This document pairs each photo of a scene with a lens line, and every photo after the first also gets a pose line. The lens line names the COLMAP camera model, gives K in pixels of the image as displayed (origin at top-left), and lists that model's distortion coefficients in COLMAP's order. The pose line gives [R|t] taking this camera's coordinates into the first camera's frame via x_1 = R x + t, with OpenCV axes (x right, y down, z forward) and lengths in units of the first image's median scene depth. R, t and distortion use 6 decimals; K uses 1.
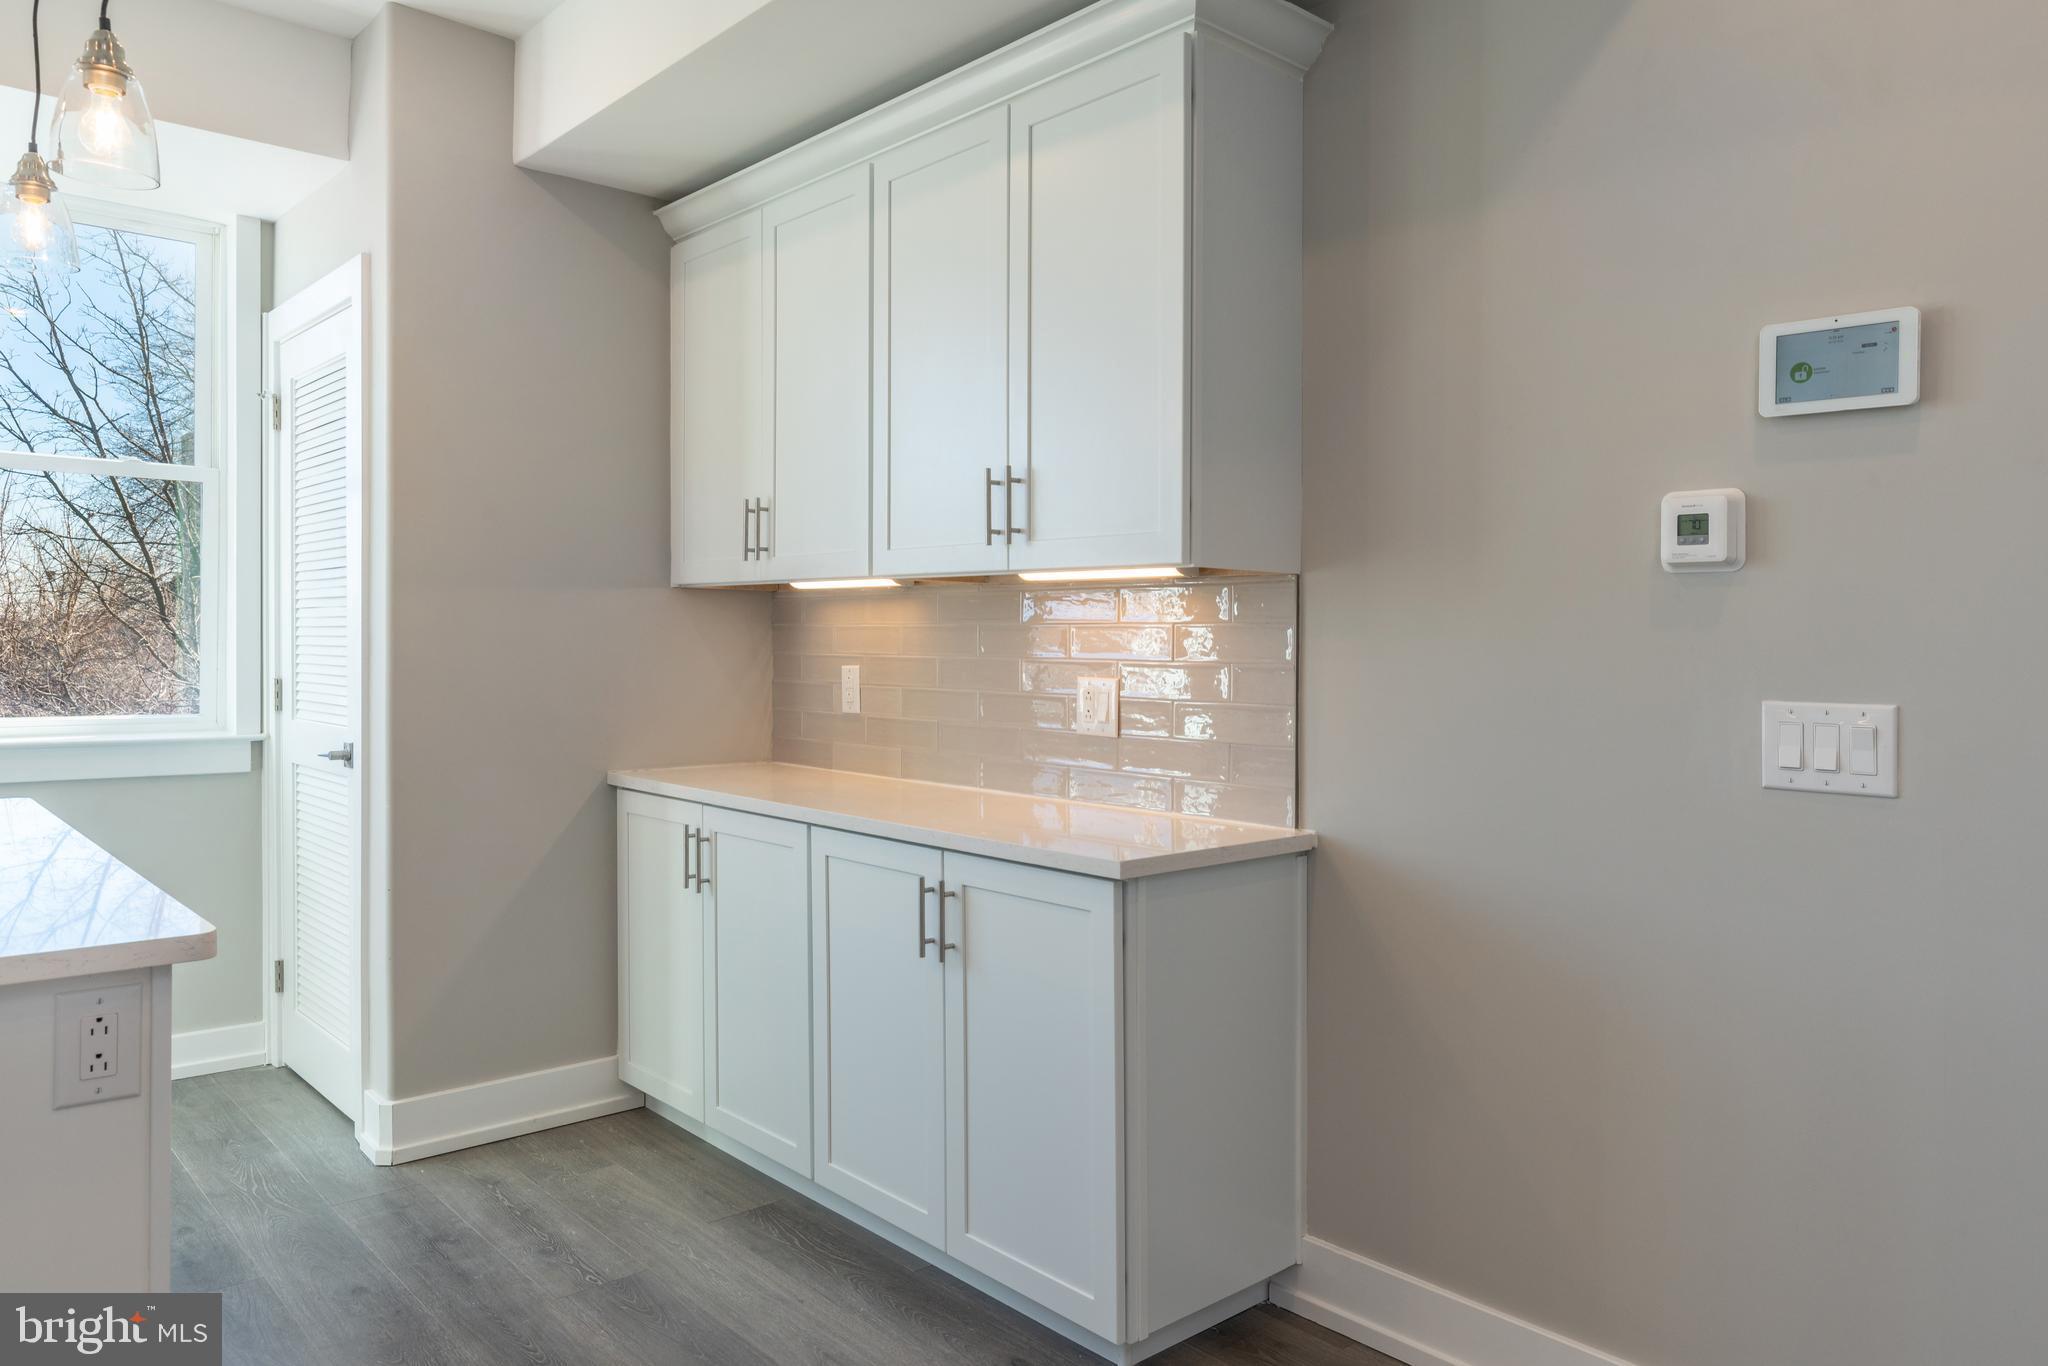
lens RADIAL K [[1435.7, 0, 1041.4], [0, 1435.7, 652.9], [0, 0, 1]] dist [0.005029, 0.007895]
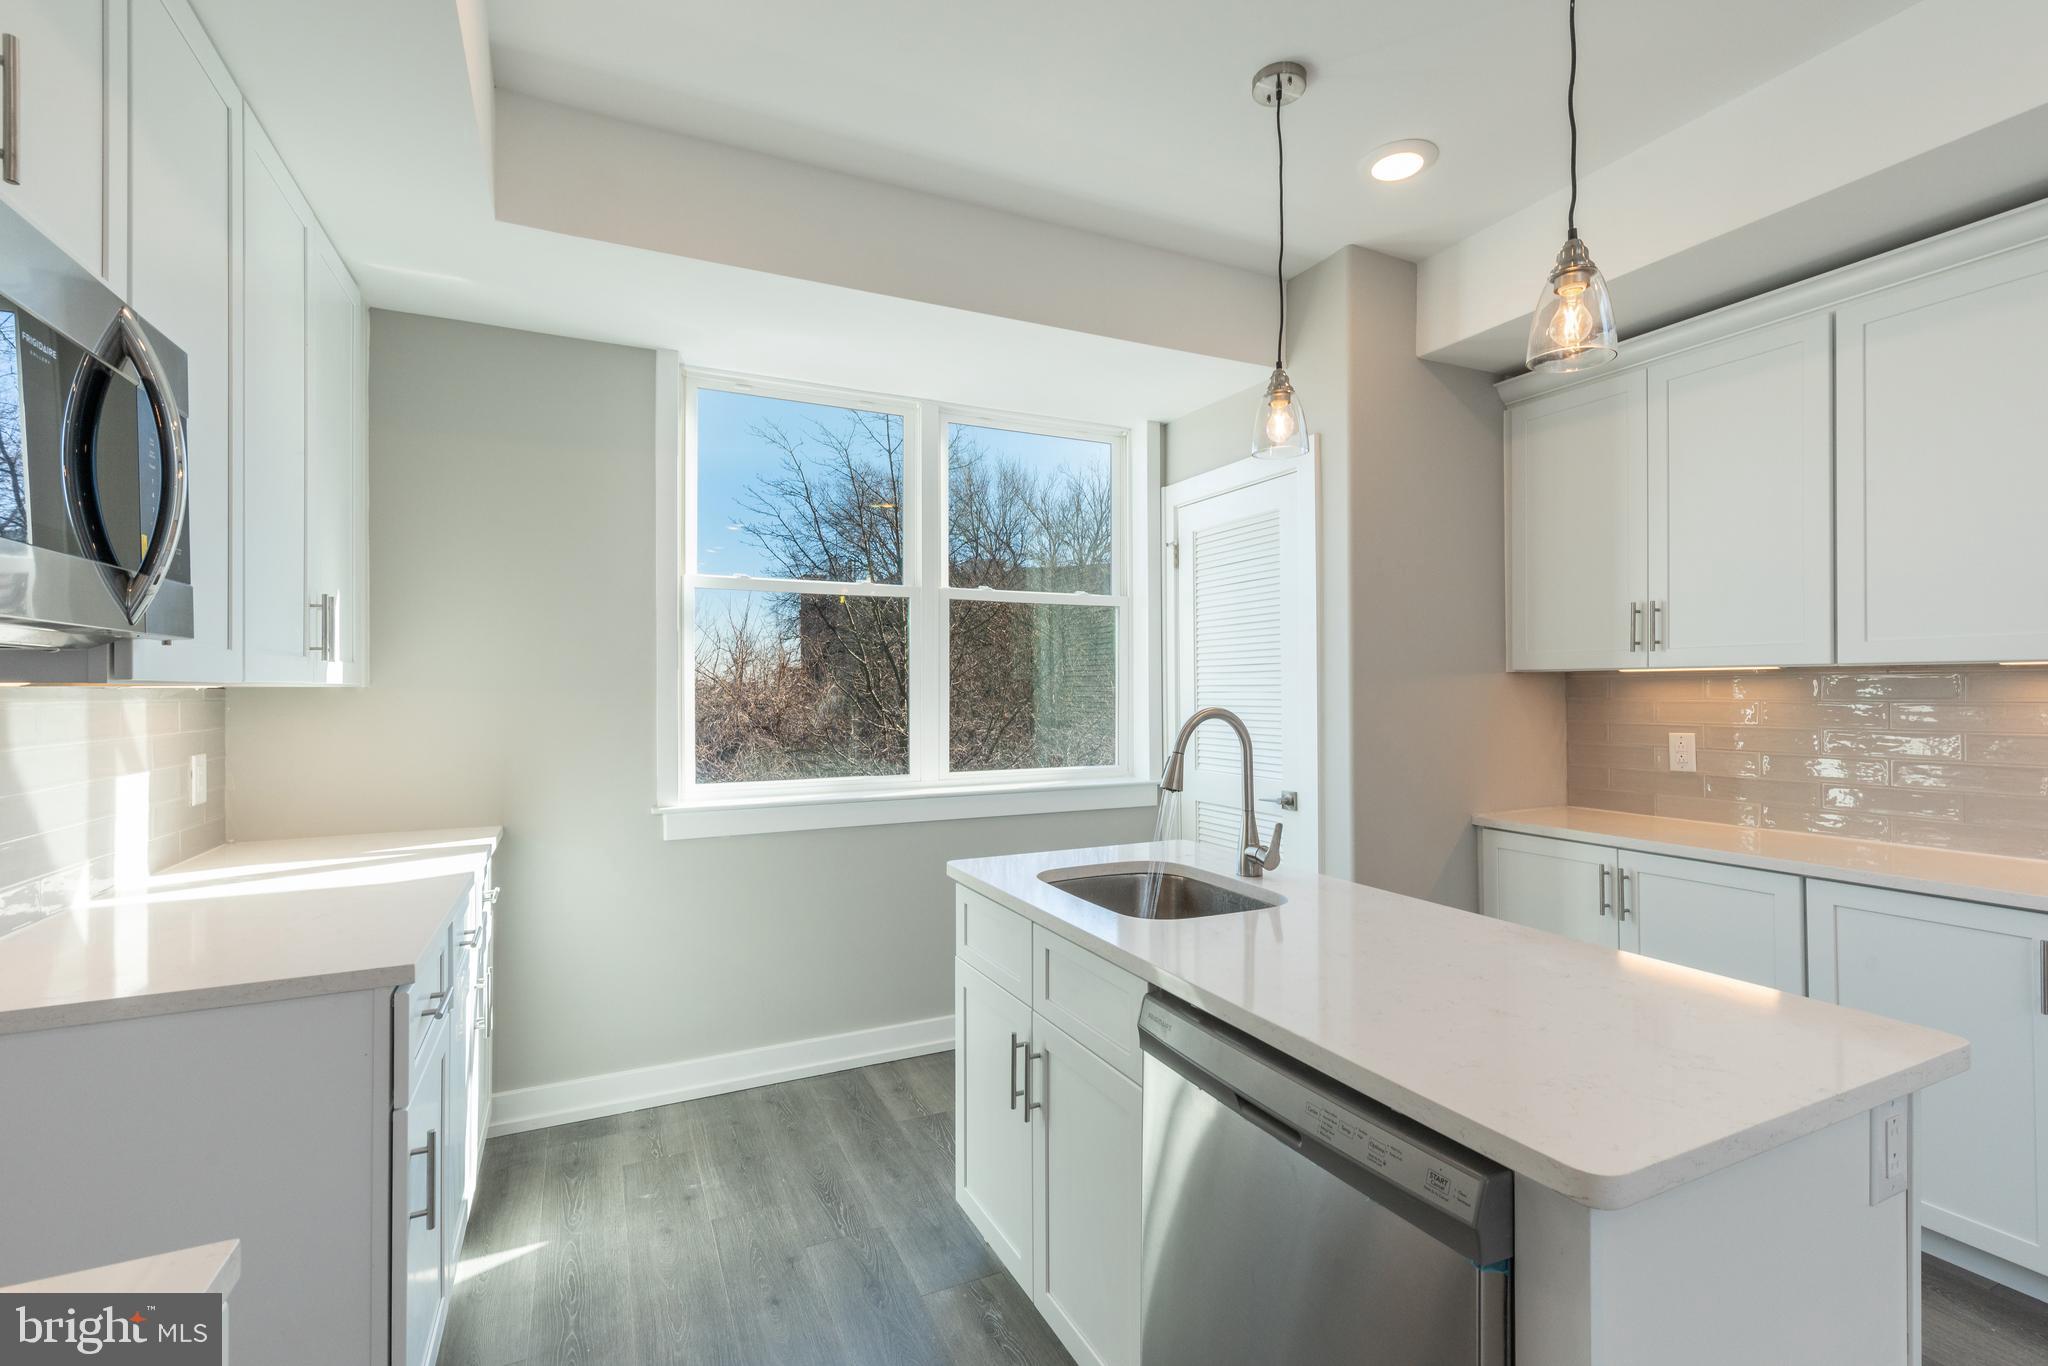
lens RADIAL K [[940.3, 0, 1029.5], [0, 940.3, 689.4], [0, 0, 1]] dist [0.011170, -0.005188]
pose [[0.962211, -0.015907, -0.271839, -0.512193], [0.013948, 0.999861, -0.009135, -0.033524], [0.271946, 0.004998, 0.962299, 0.073935]]
